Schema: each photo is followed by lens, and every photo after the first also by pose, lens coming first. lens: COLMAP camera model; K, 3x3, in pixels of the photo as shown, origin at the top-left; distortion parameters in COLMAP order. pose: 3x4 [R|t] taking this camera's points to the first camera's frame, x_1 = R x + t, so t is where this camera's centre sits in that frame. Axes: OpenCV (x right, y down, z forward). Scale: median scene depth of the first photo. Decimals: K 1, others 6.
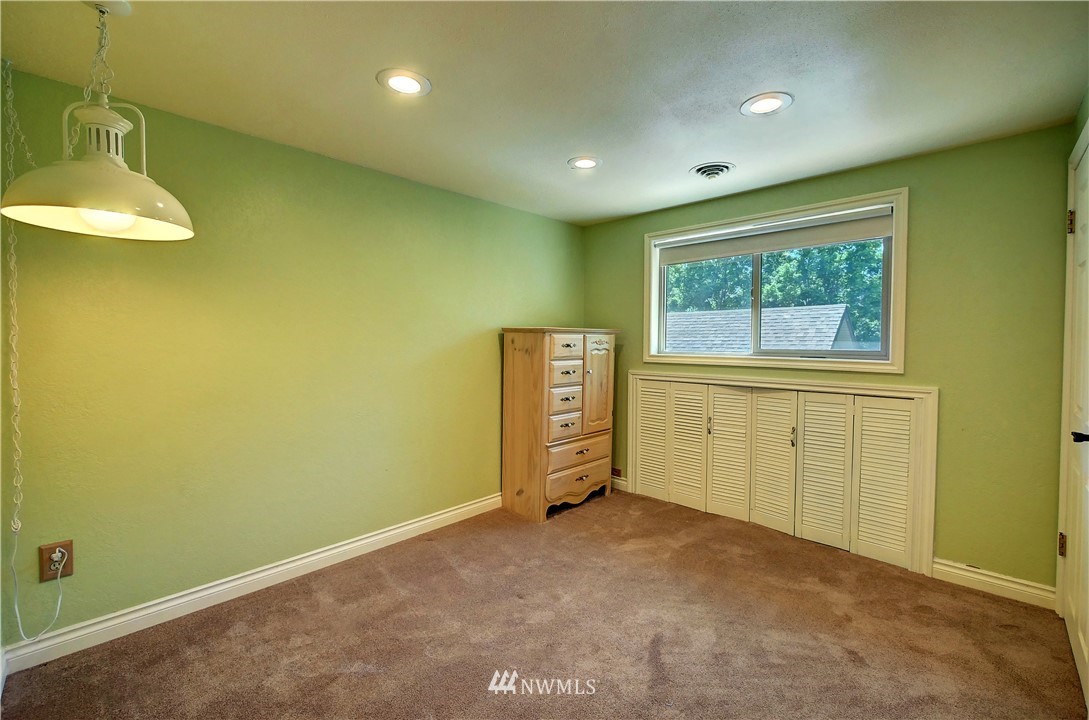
lens RADIAL K [[451.8, 0, 543.2], [0, 451.8, 357.9], [0, 0, 1]] dist [-0.008482, 0.000183]
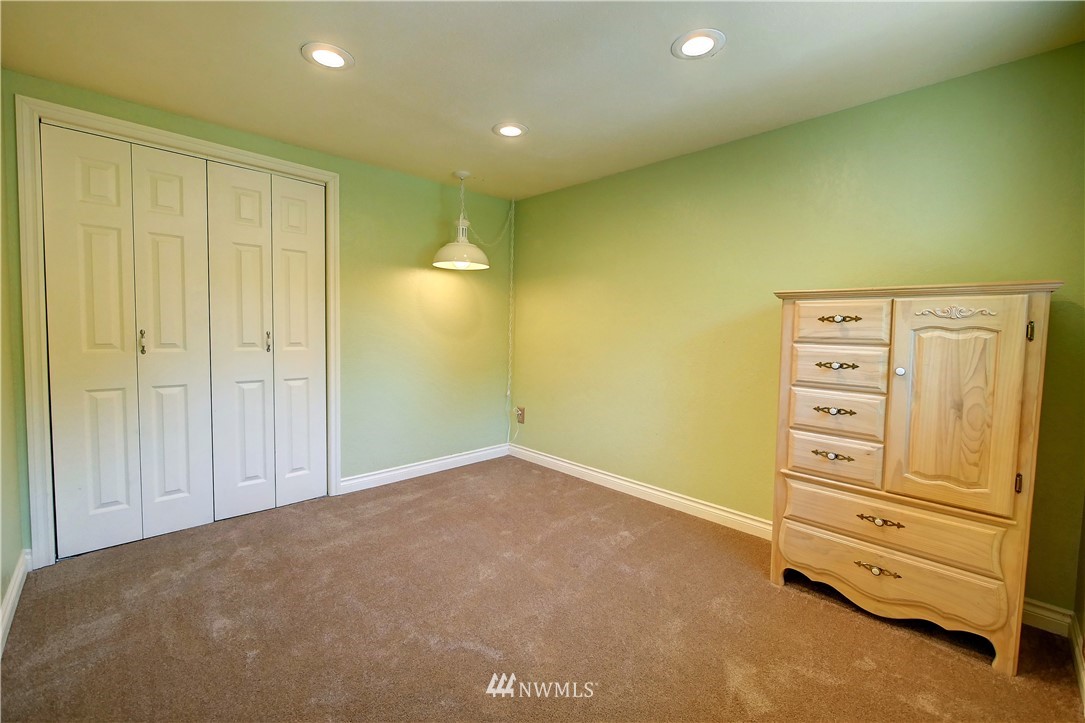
lens RADIAL K [[448.0, 0, 541.7], [0, 448.0, 354.9], [0, 0, 1]] dist [-0.011030, 0.000423]
pose [[-0.036929, 0.055450, -0.997778, 0.620232], [-0.055676, 0.996794, 0.057456, 0.006145], [0.997766, 0.057674, -0.033723, 0.620911]]
